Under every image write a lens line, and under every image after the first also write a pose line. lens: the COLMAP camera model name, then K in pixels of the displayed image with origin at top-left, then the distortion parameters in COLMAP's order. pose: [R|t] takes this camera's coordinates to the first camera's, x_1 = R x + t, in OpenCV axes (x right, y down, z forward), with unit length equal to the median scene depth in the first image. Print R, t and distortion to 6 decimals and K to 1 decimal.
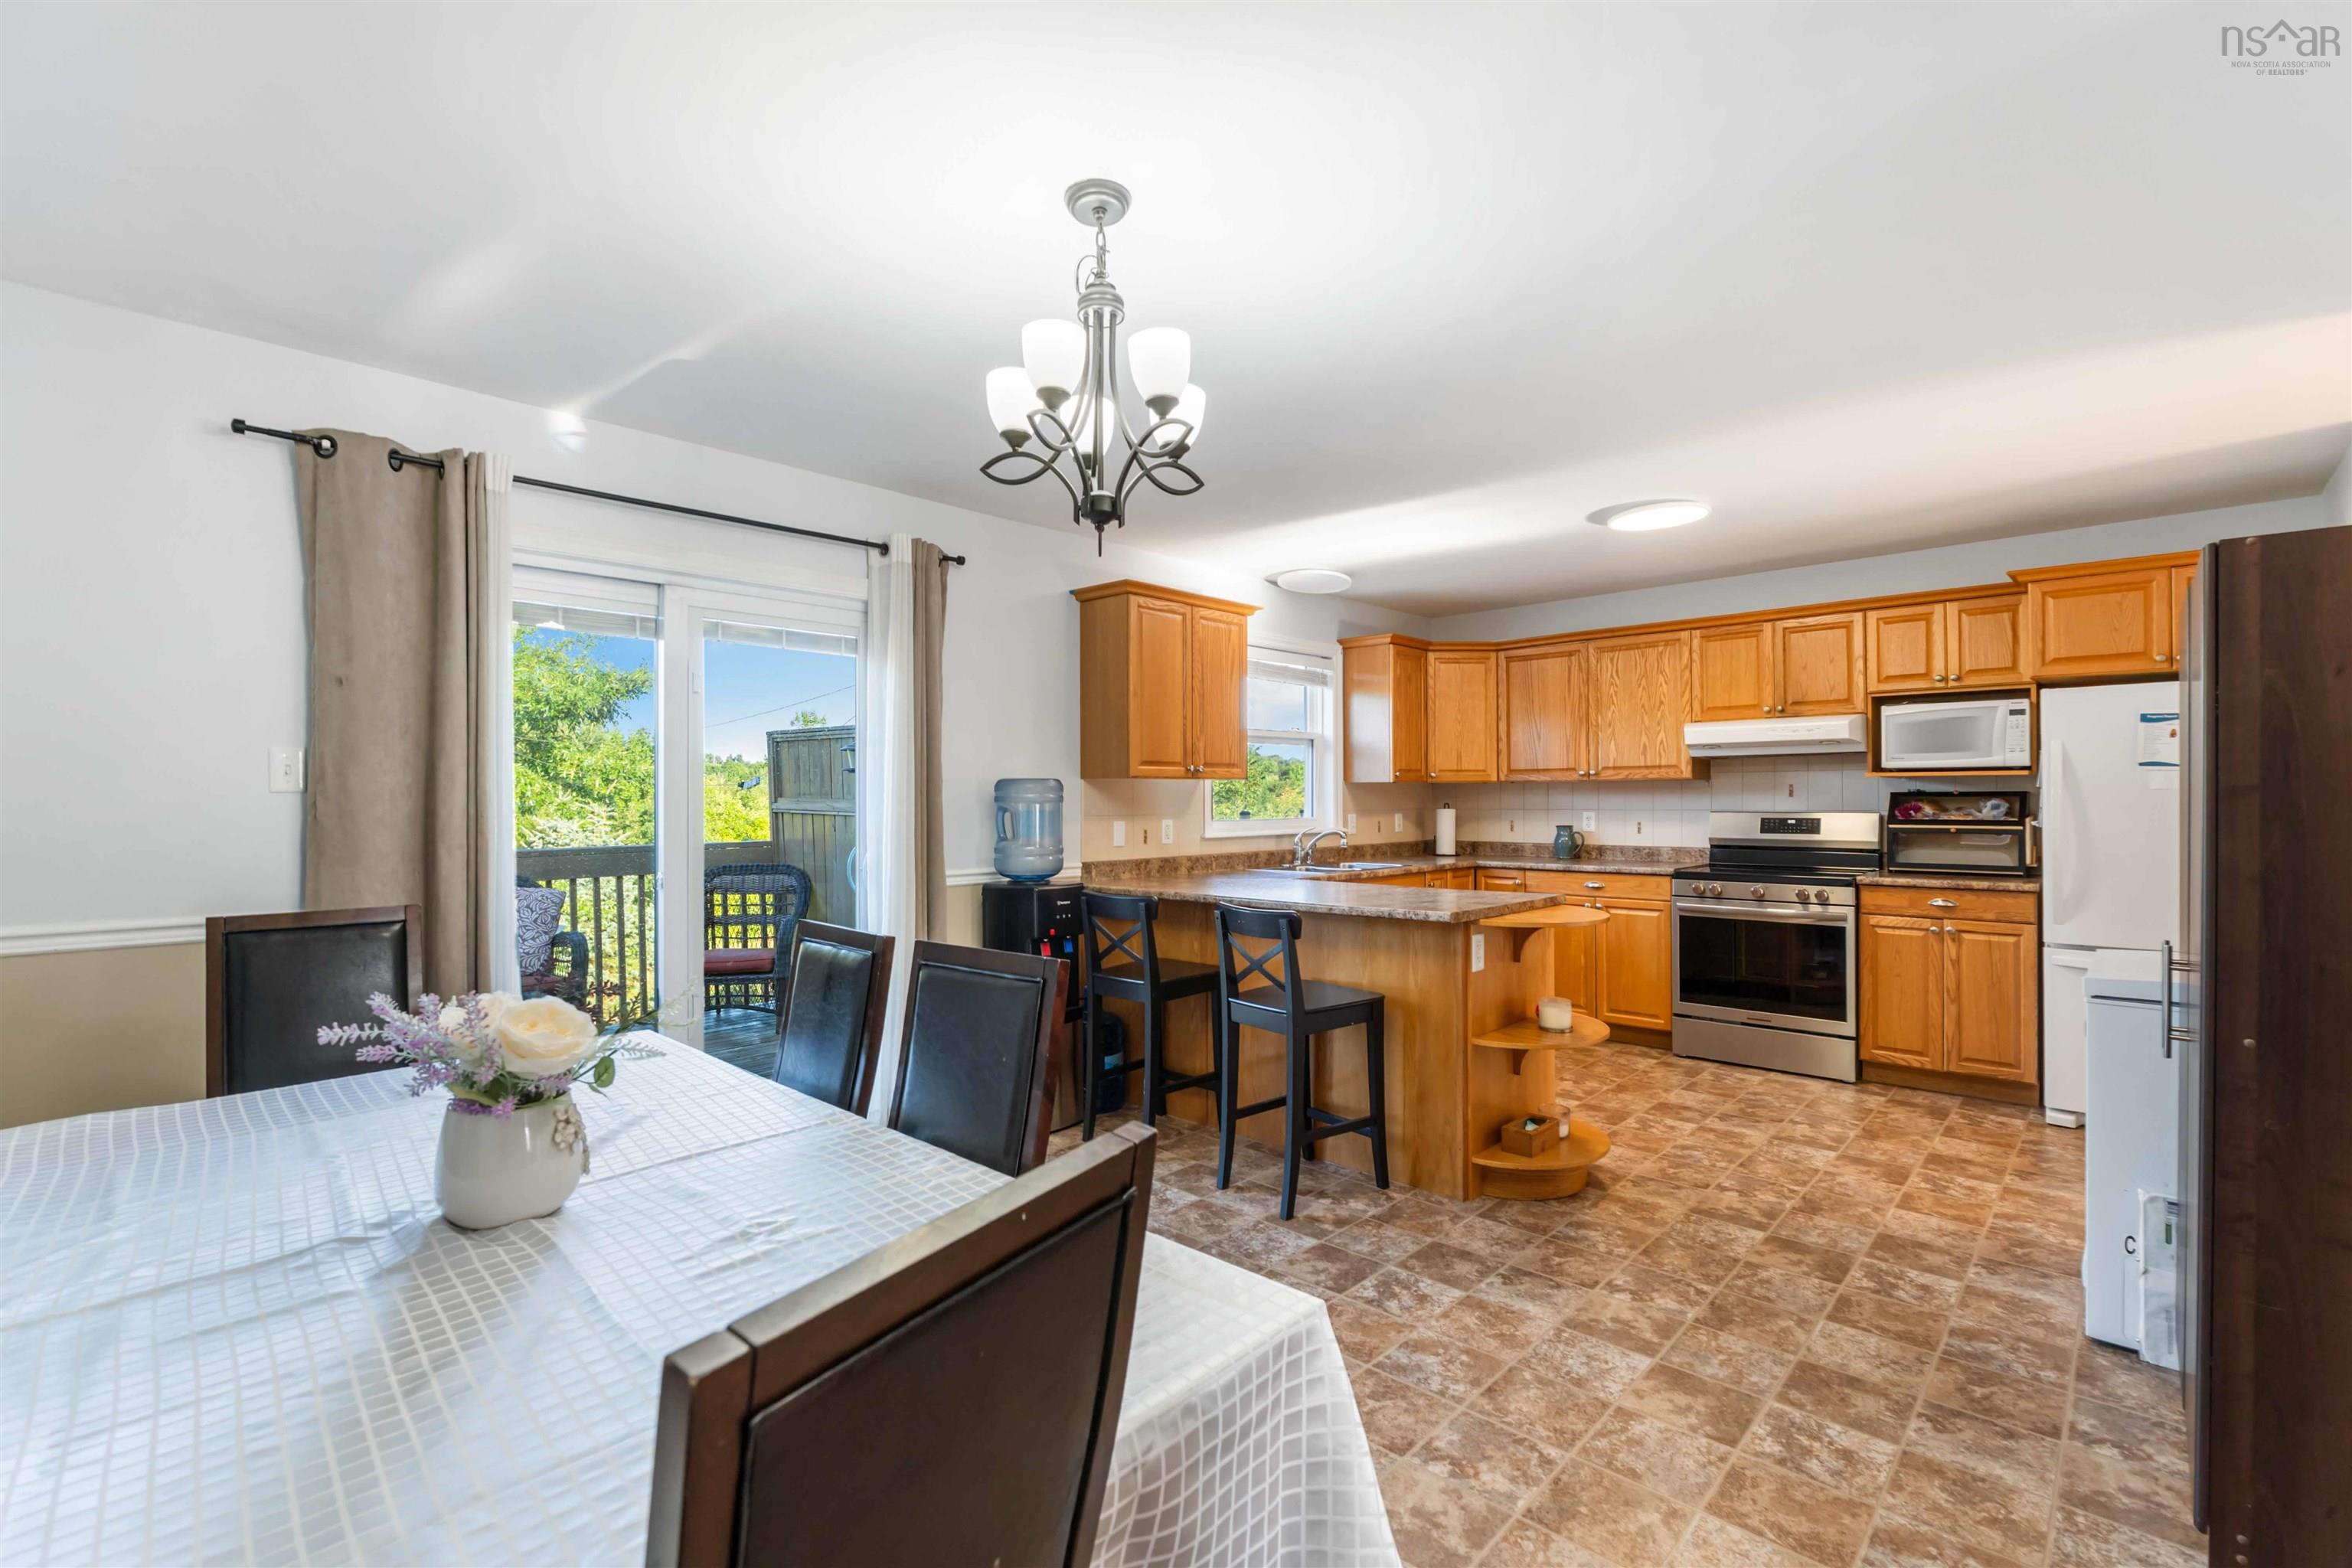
lens RADIAL K [[1035.0, 0, 1176.0], [0, 1035.0, 784.0], [0, 0, 1]] dist [-0.003447, 0.000698]
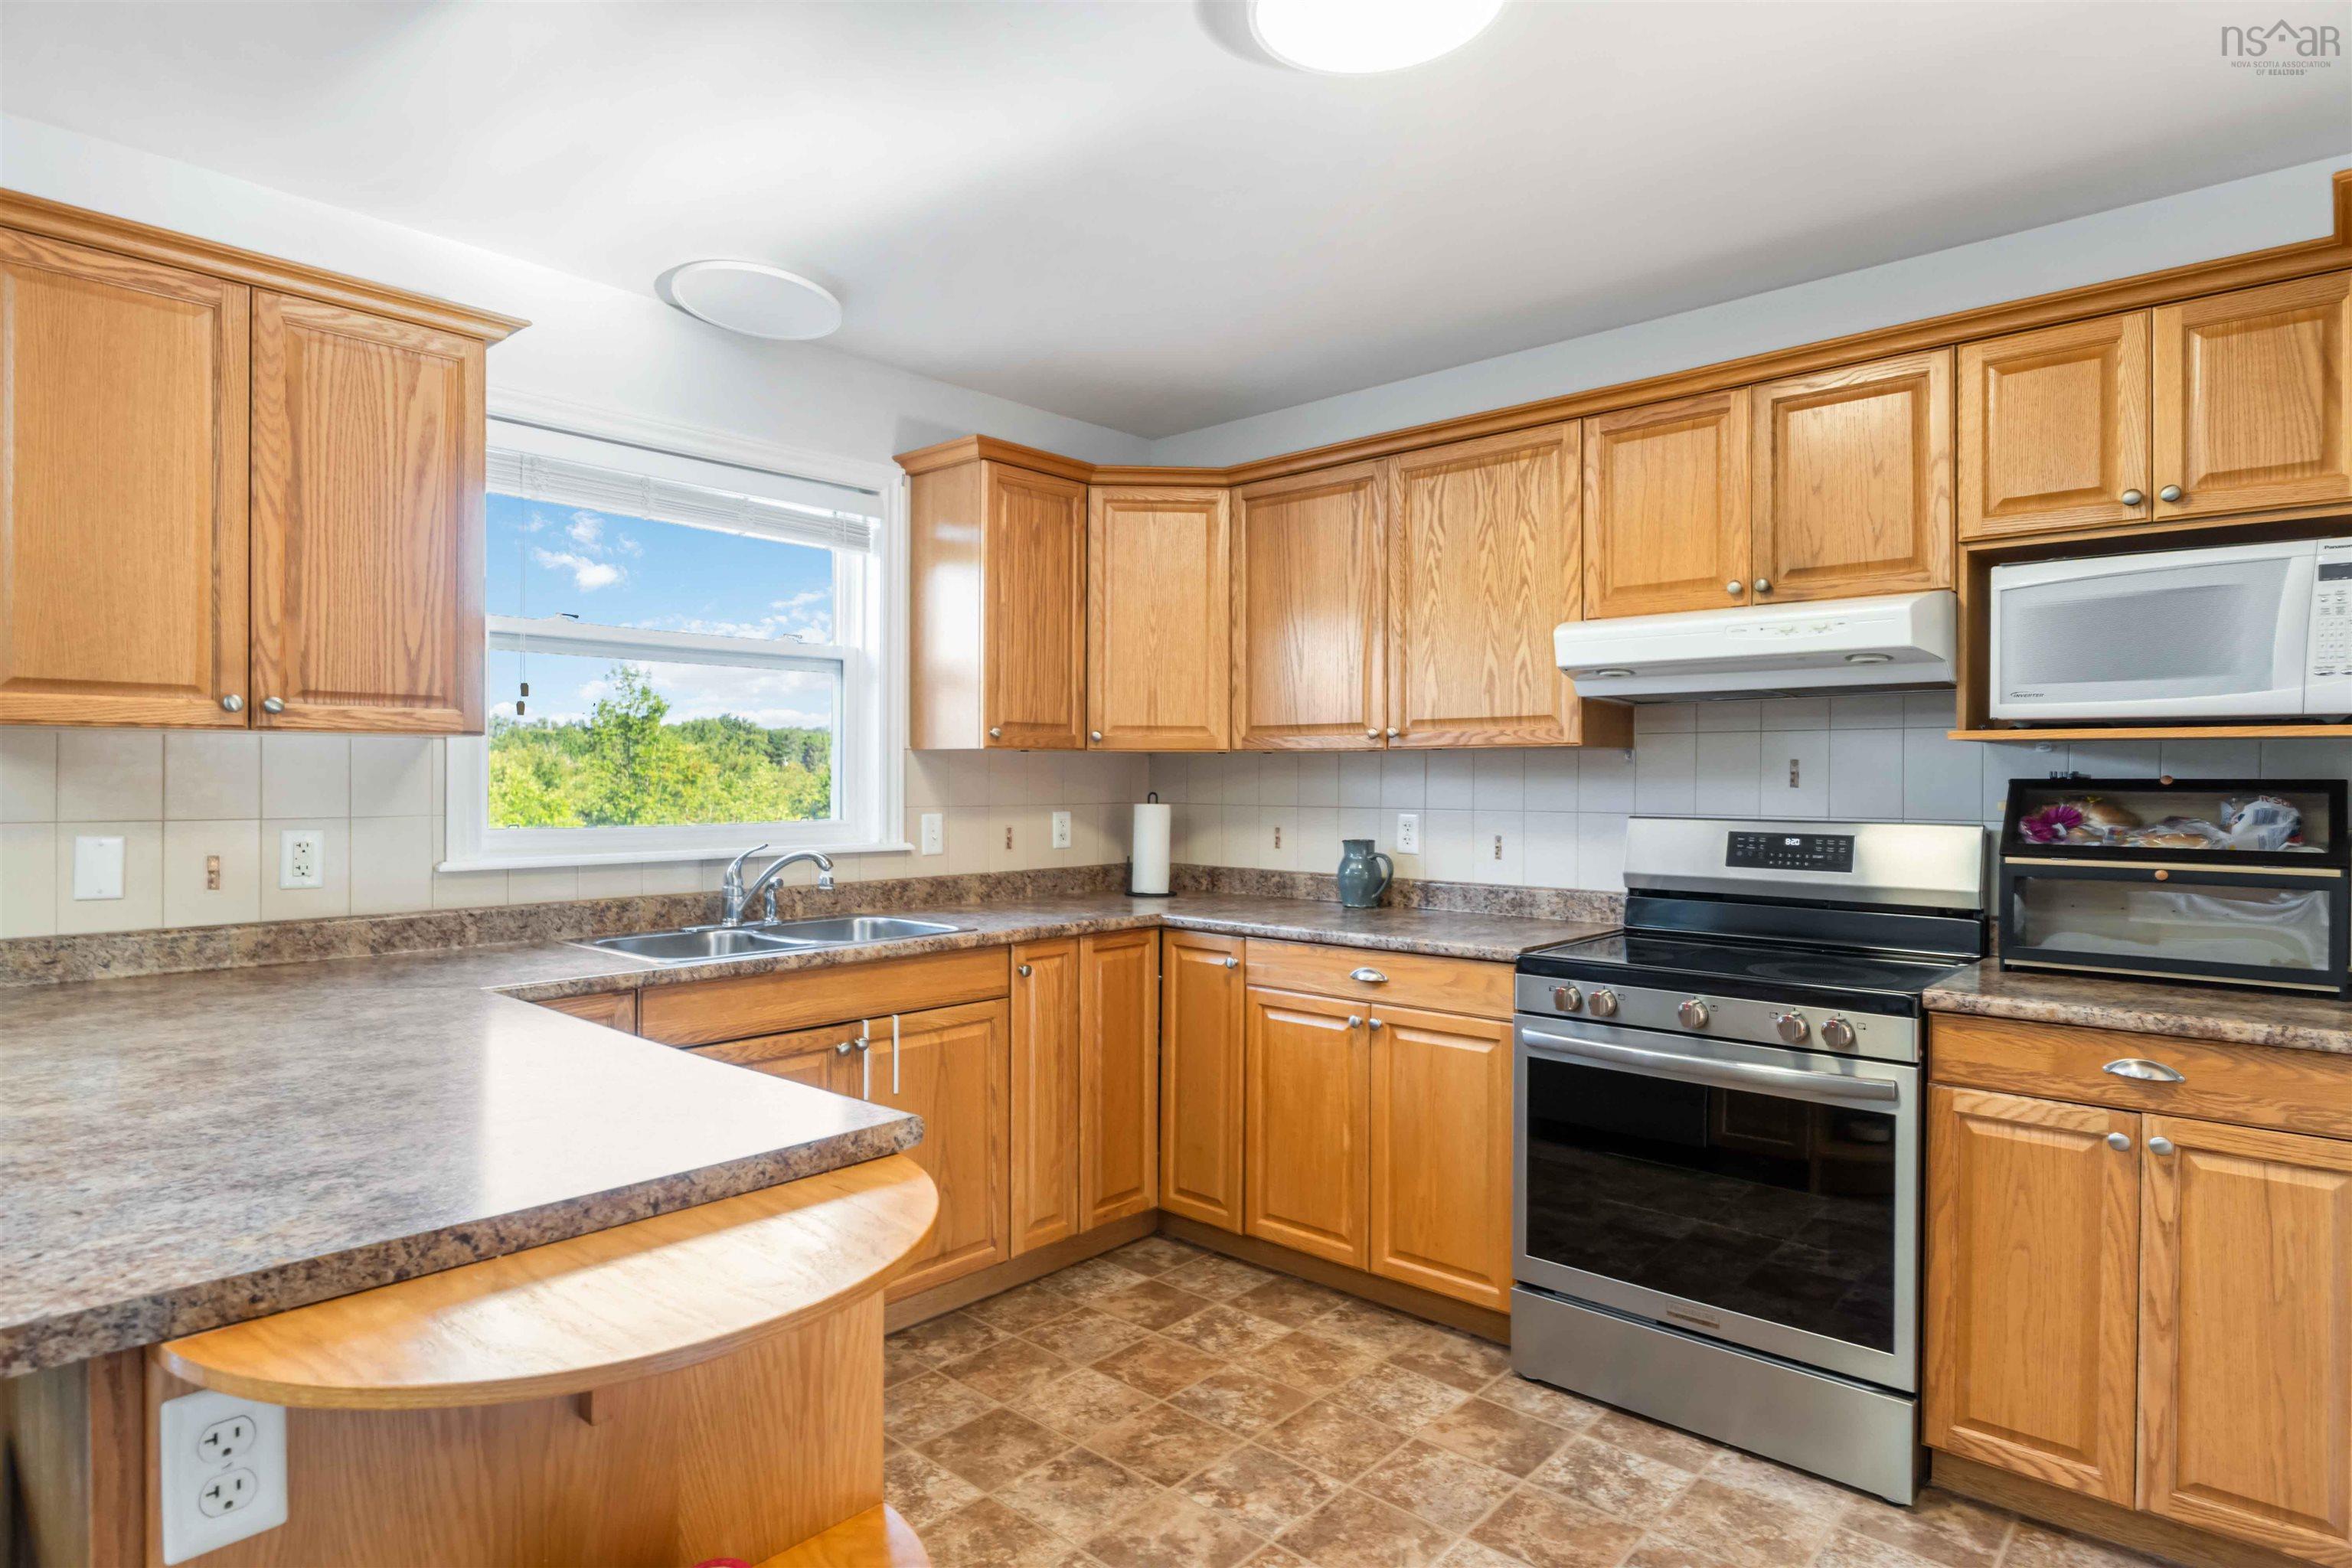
lens RADIAL K [[1269.8, 0, 1171.1], [0, 1269.8, 772.0], [0, 0, 1]] dist [-0.004806, -0.002070]
pose [[0.999663, 0.008766, 0.024428, 0.358738], [-0.008965, 0.999927, 0.008059, 0.004433], [-0.024355, -0.008275, 0.999669, 0.523875]]
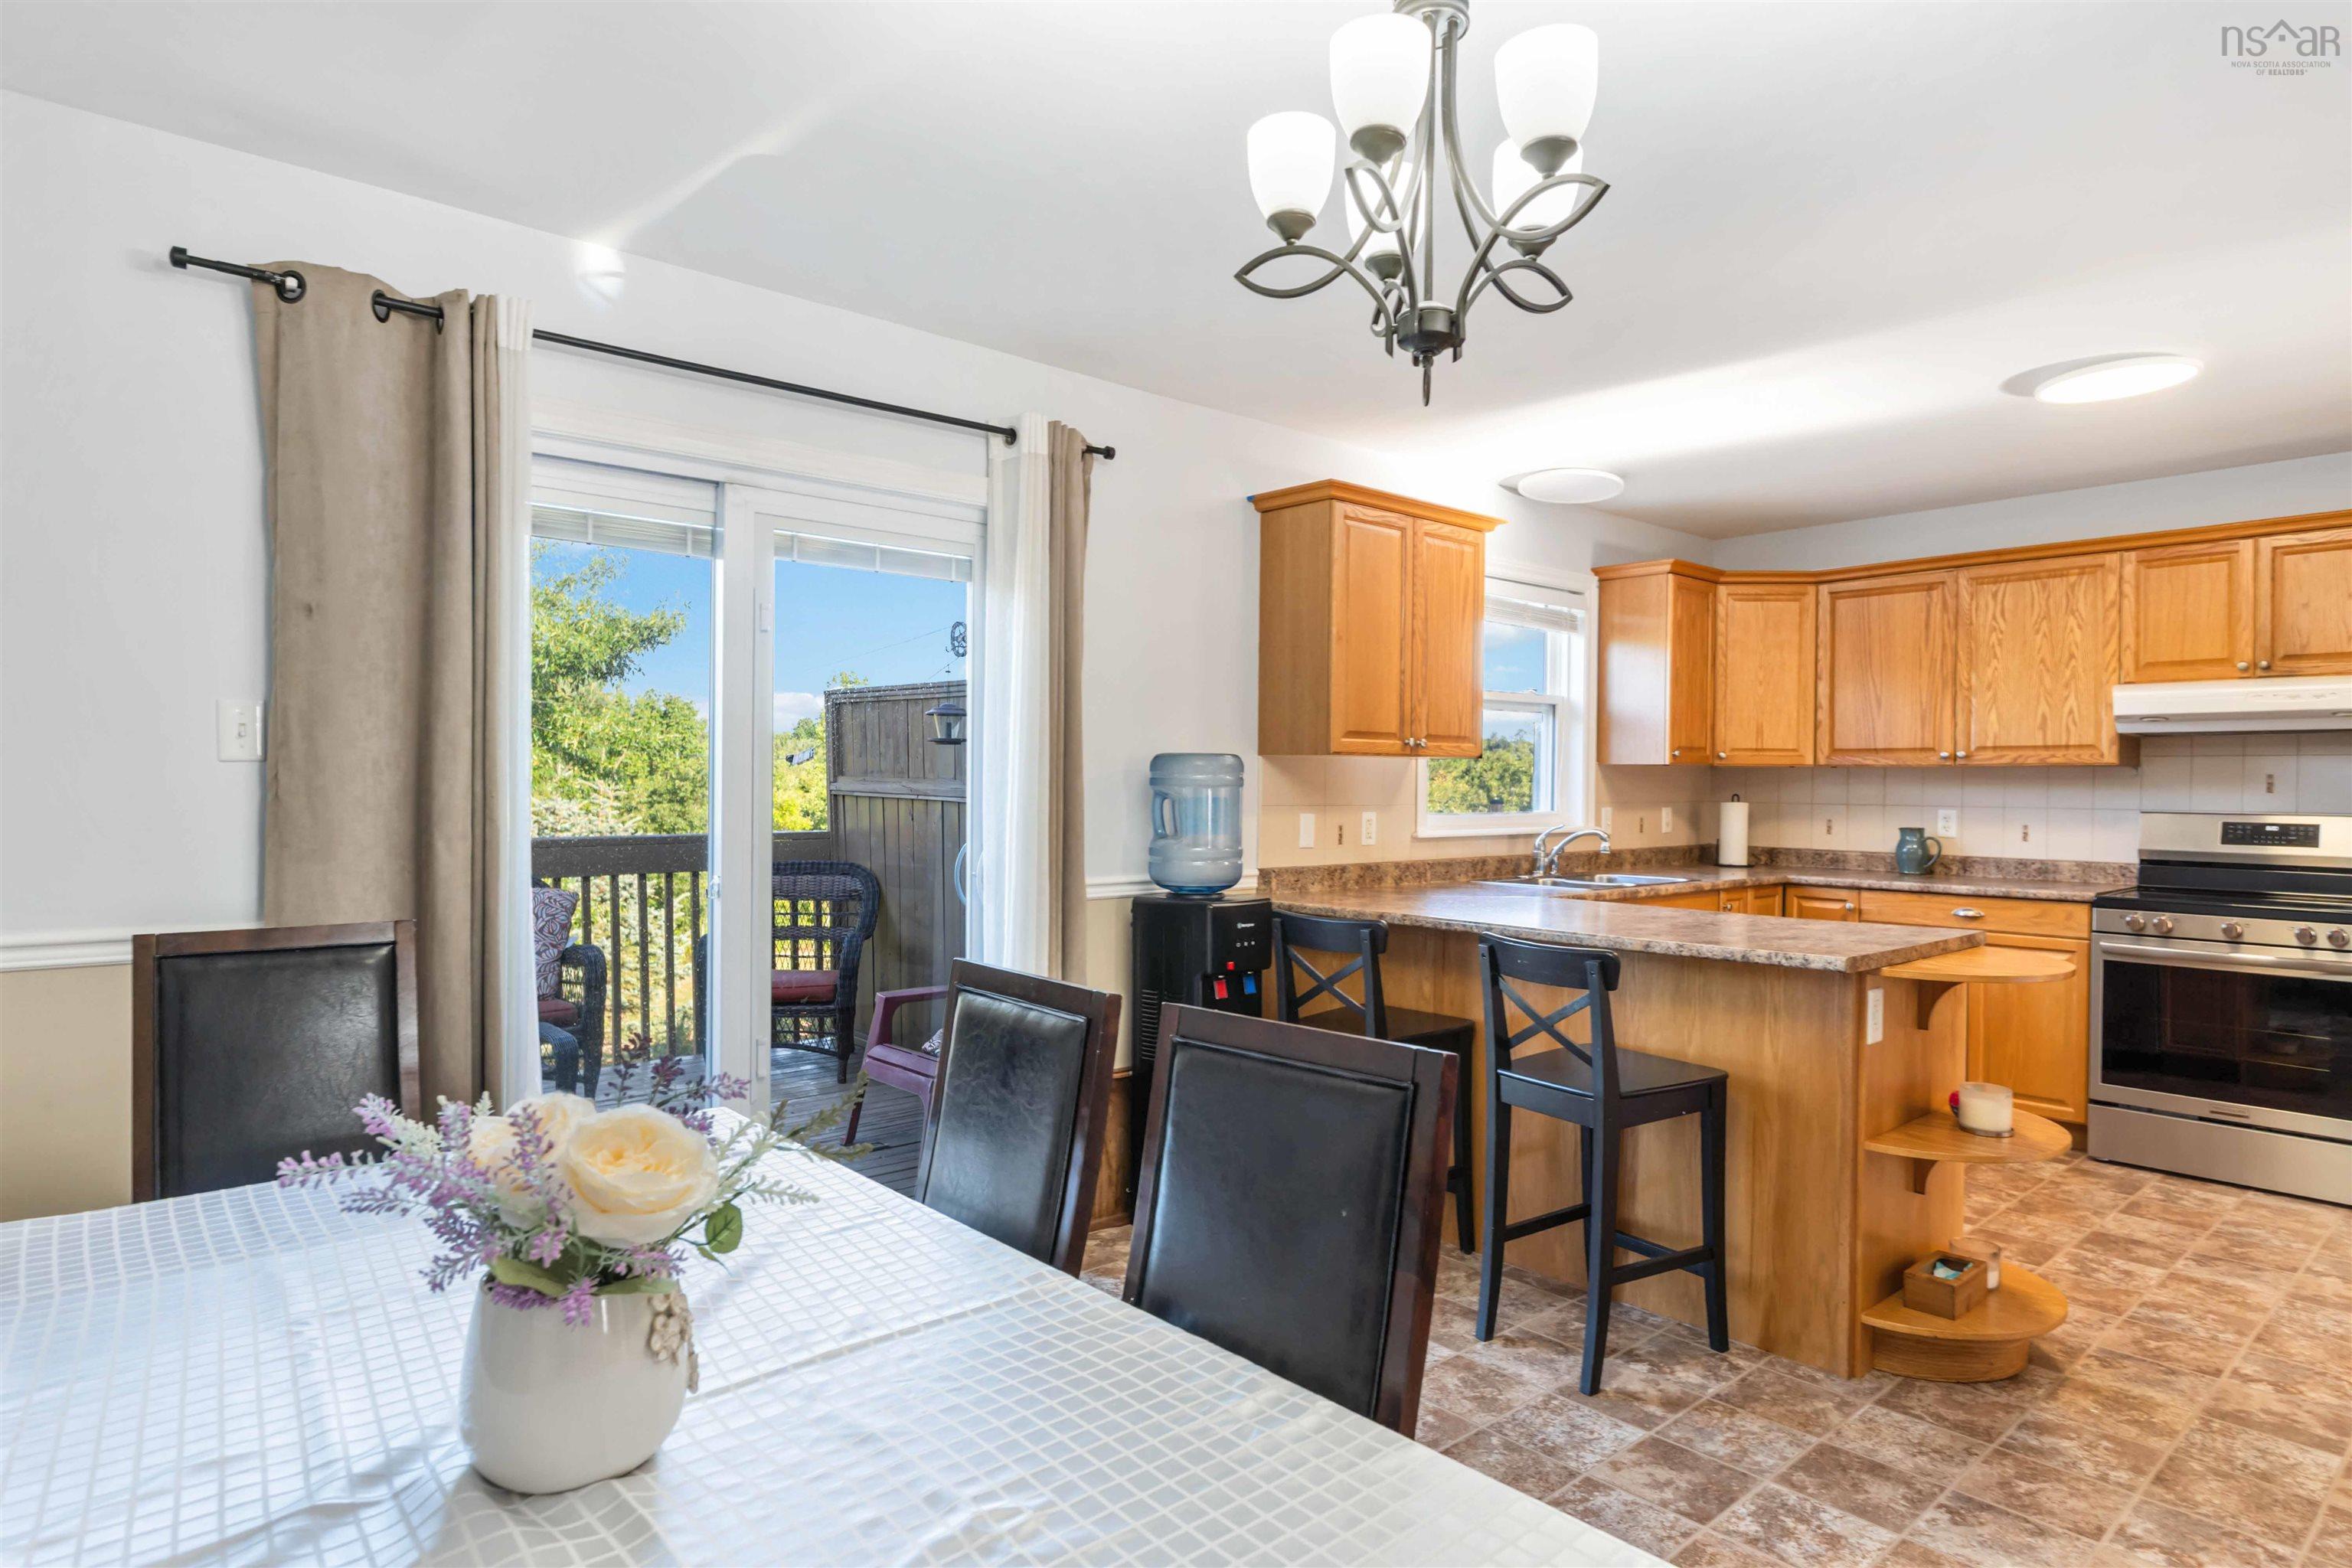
lens RADIAL K [[1300.0, 0, 1179.8], [0, 1300.0, 781.4], [0, 0, 1]] dist [0.000890, -0.000919]
pose [[0.996024, 0.012626, -0.088184, -0.065742], [-0.011426, 0.999835, 0.014102, 0.001313], [0.088347, -0.013038, 0.996004, 0.079500]]
